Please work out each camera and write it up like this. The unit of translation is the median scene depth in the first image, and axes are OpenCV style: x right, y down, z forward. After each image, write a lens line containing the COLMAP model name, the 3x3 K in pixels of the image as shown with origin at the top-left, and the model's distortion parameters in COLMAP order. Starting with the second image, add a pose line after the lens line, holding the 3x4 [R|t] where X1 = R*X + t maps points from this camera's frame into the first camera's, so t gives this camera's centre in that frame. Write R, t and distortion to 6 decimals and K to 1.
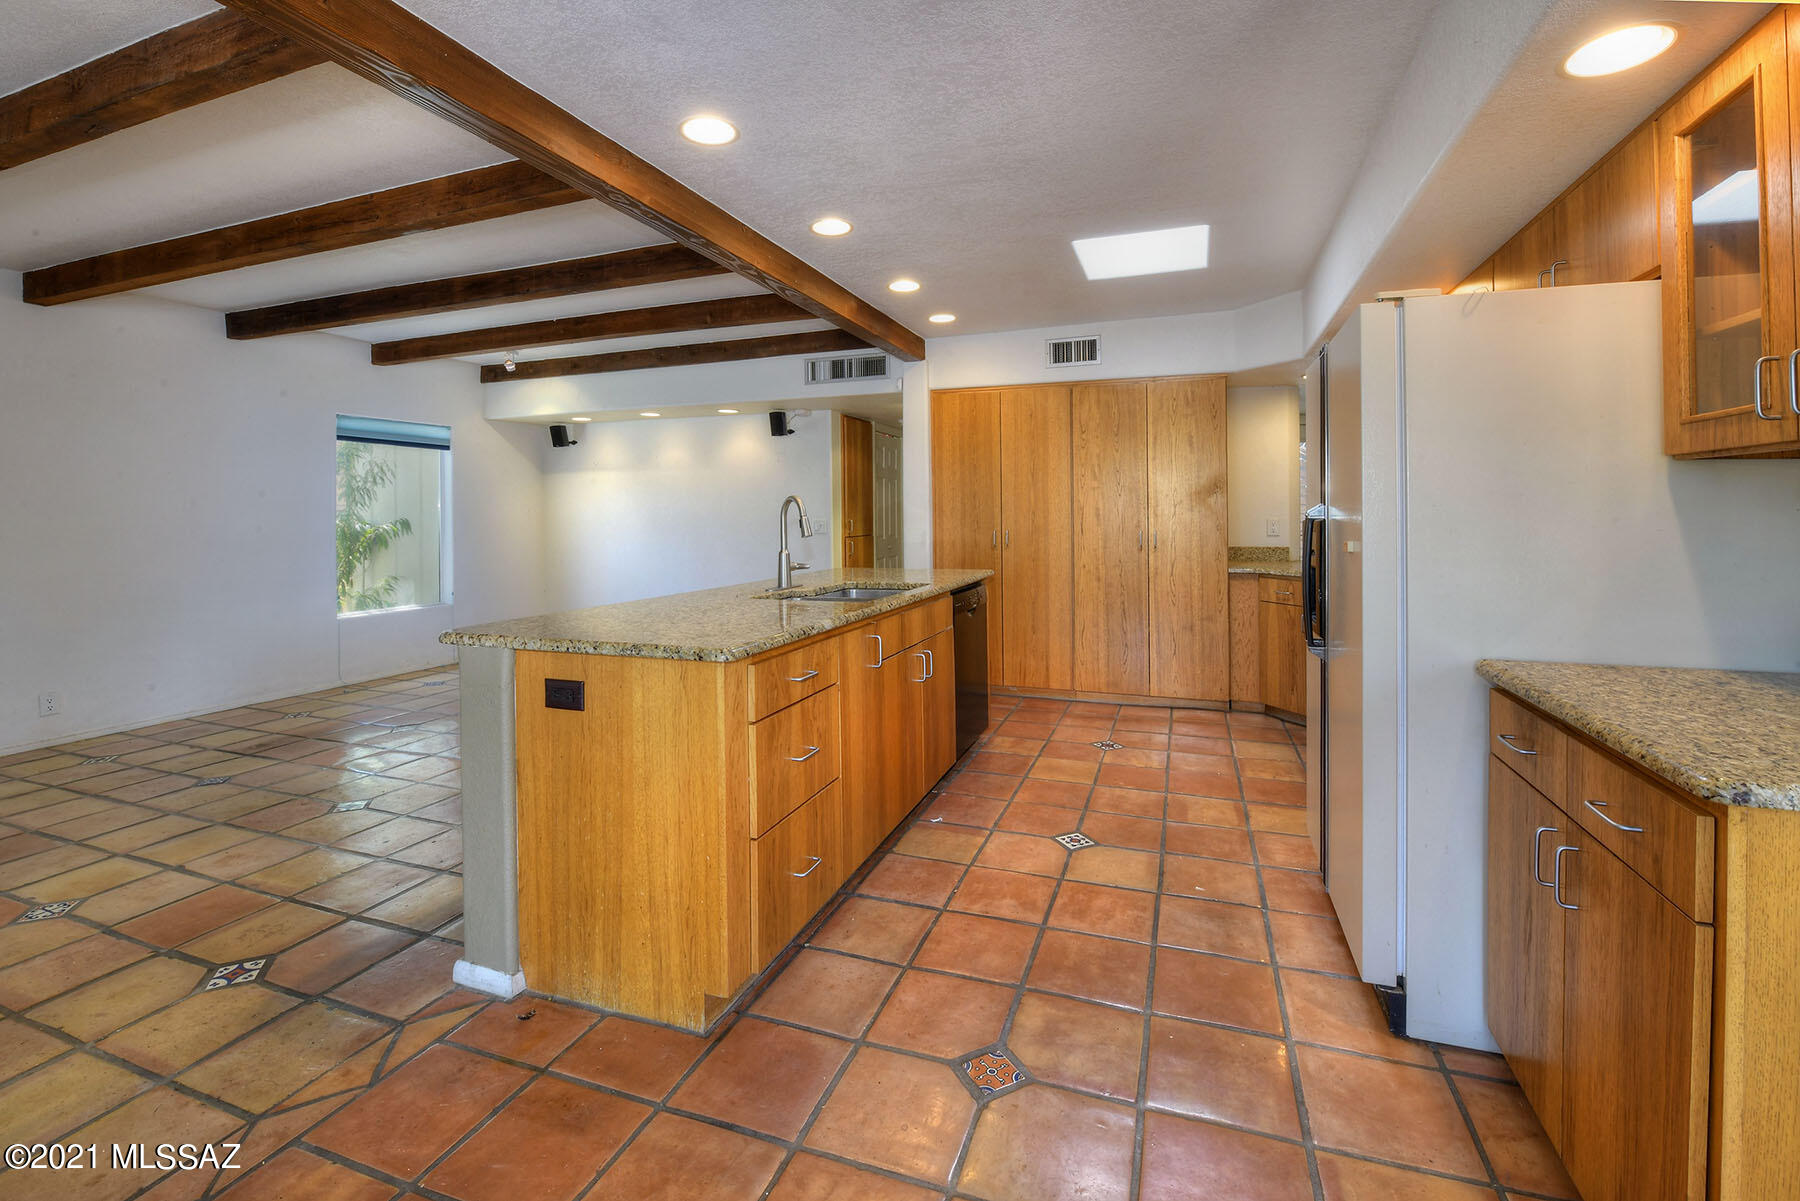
lens RADIAL K [[771.3, 0, 982.9], [0, 771.3, 512.3], [0, 0, 1]] dist [0.000590, -0.010627]
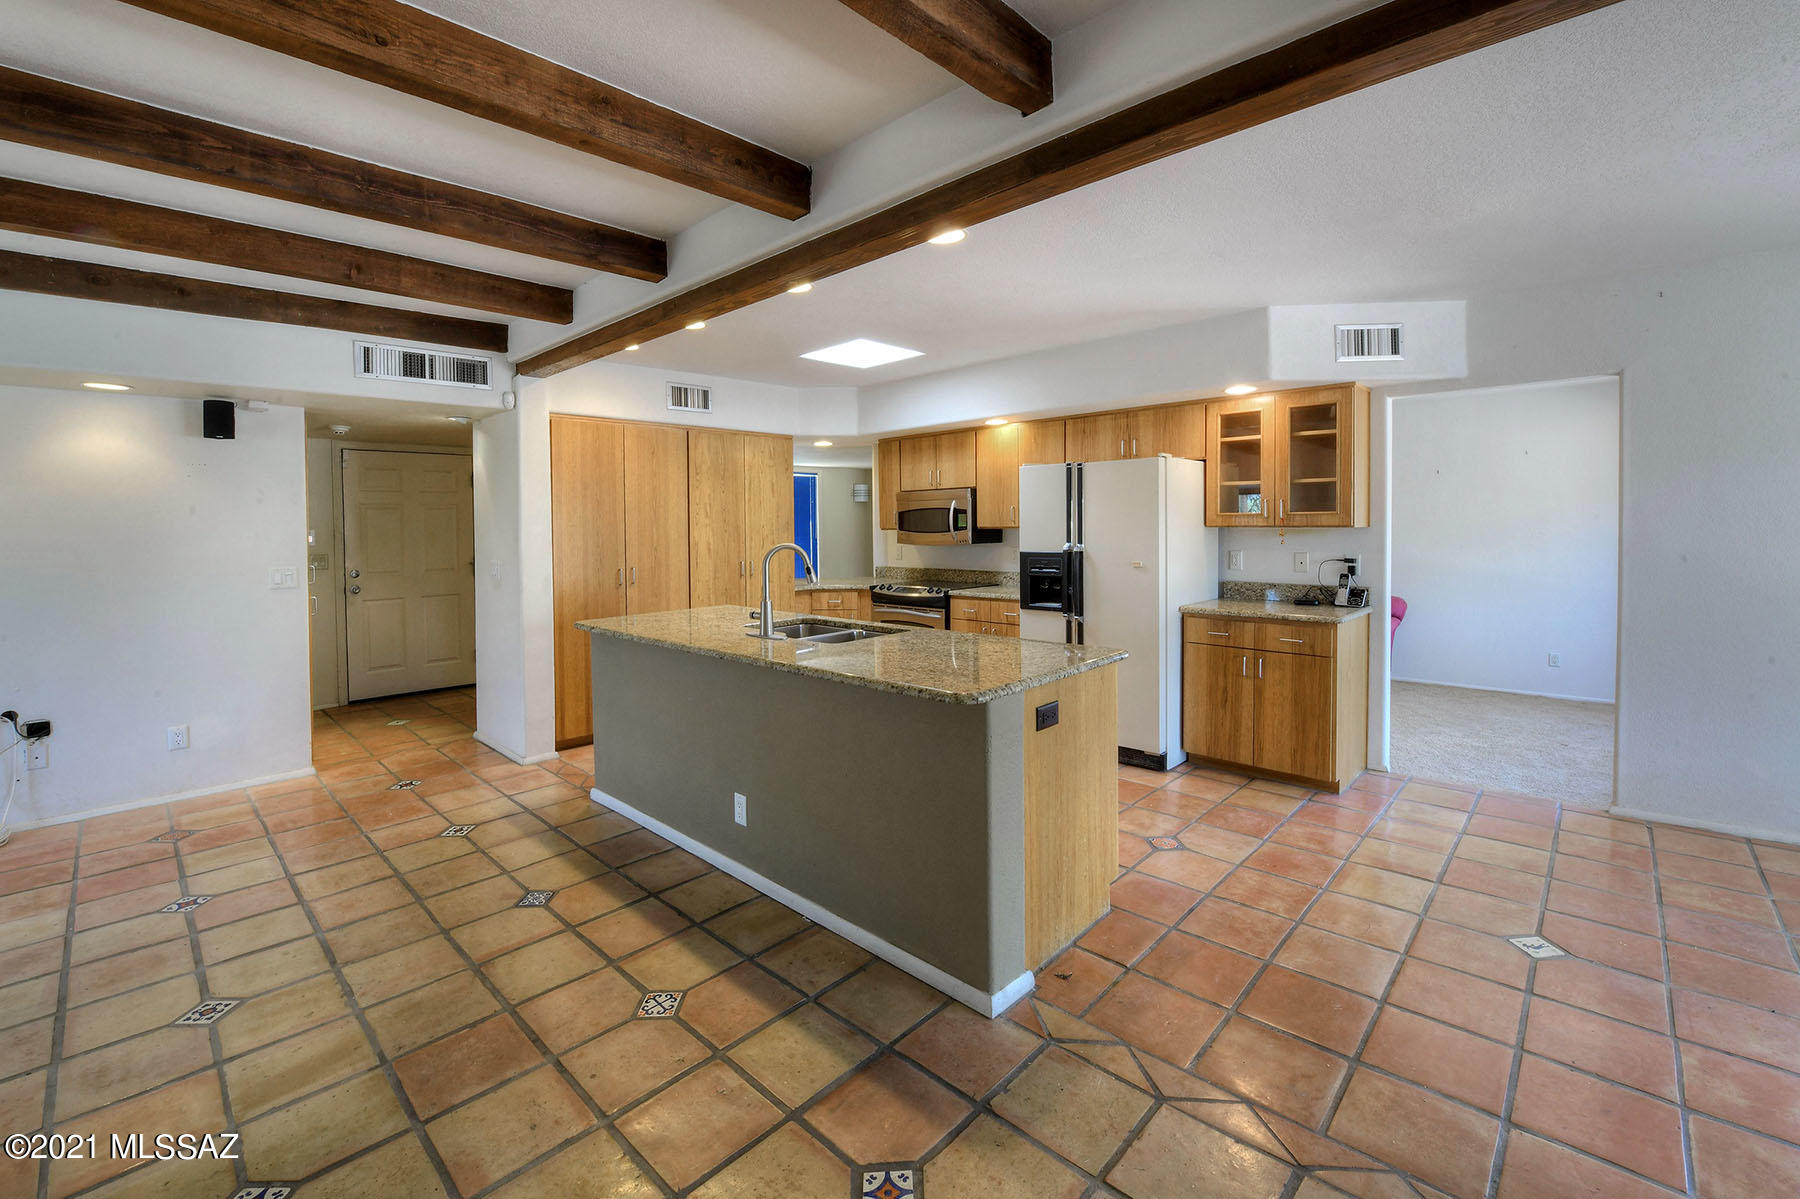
lens RADIAL K [[779.4, 0, 888.0], [0, 779.4, 530.9], [0, 0, 1]] dist [-0.001069, -0.015491]
pose [[0.415831, -0.012332, 0.909358, -0.780756], [0.007746, 0.999920, 0.010018, -0.033262], [-0.909409, 0.002879, 0.415893, 0.309493]]
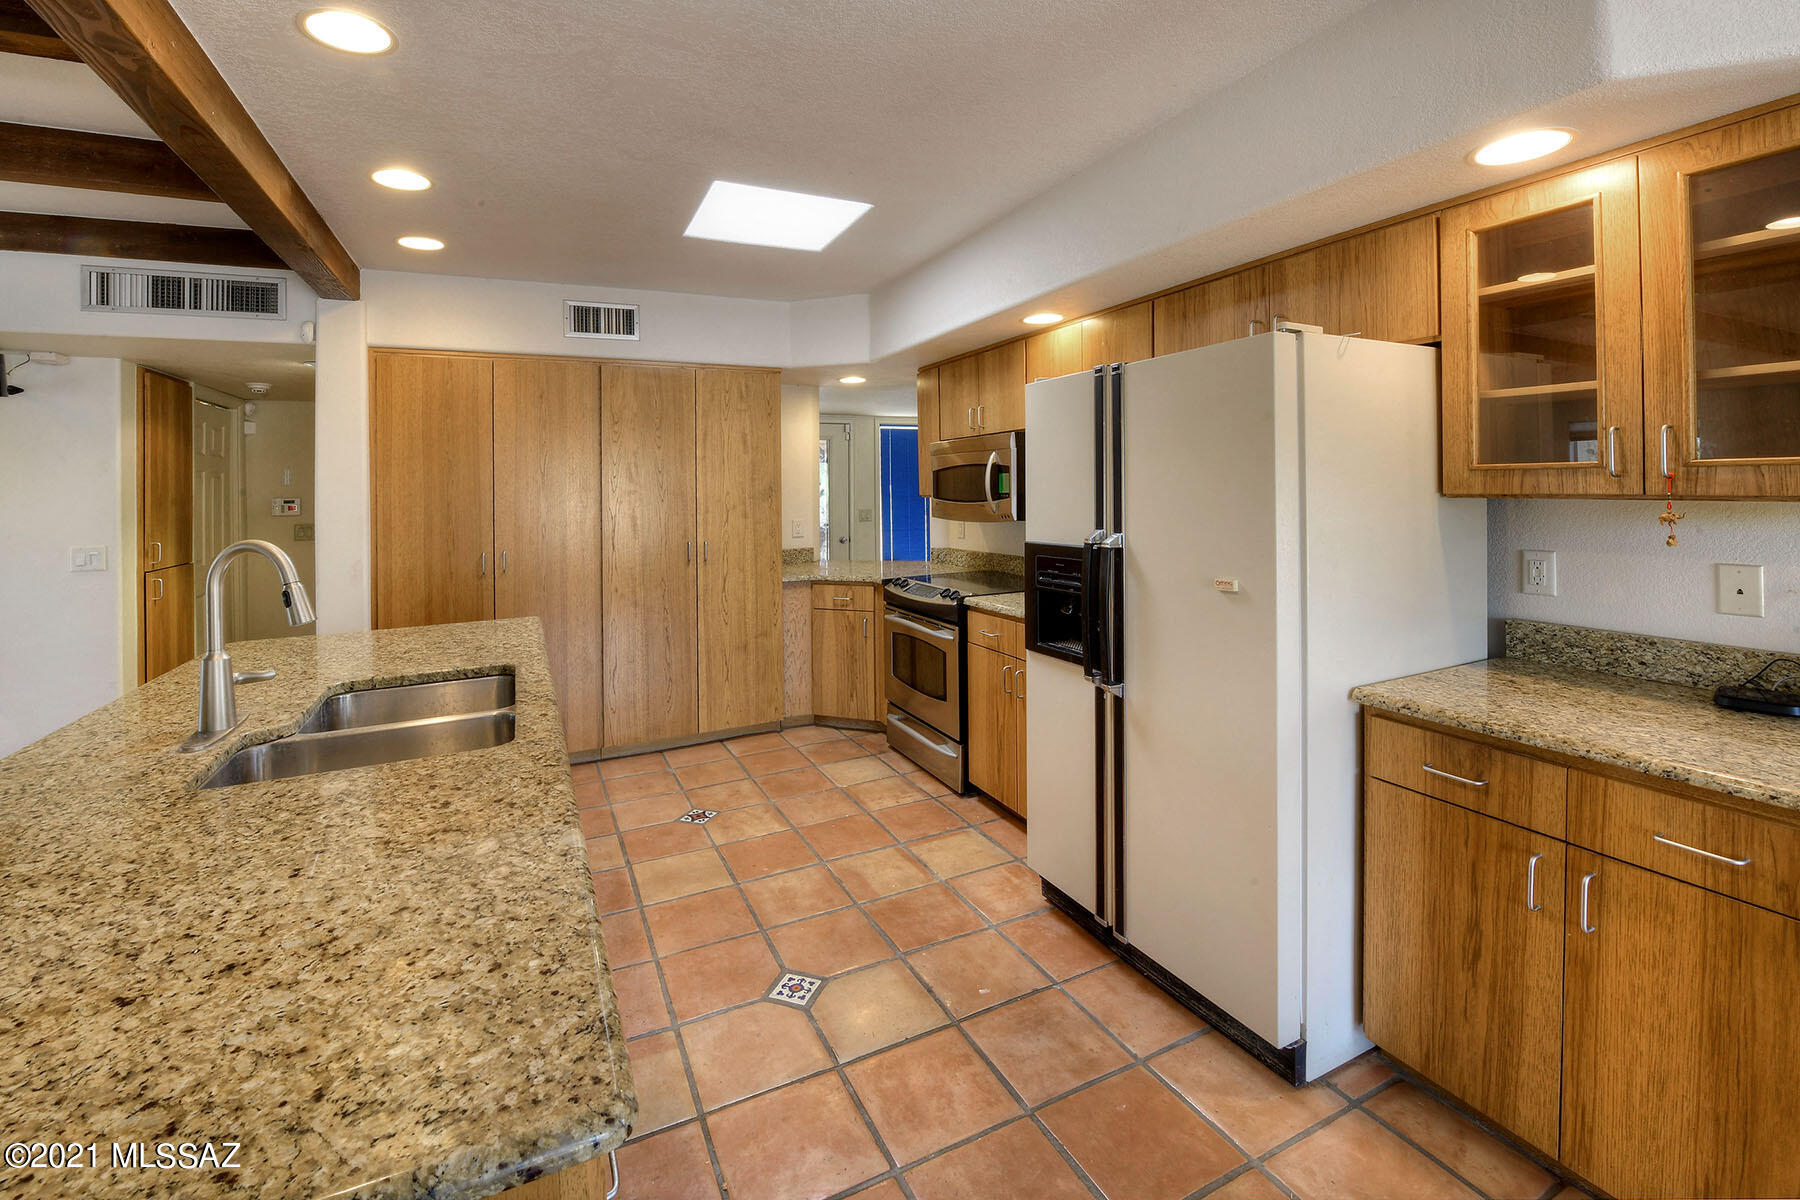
lens RADIAL K [[716.7, 0, 885.1], [0, 716.7, 481.9], [0, 0, 1]] dist [-0.019130, -0.000134]
pose [[0.728870, -0.007110, 0.684615, -0.178995], [0.014330, 0.999885, -0.004872, -0.035987], [-0.684502, 0.013361, 0.728889, 0.278290]]
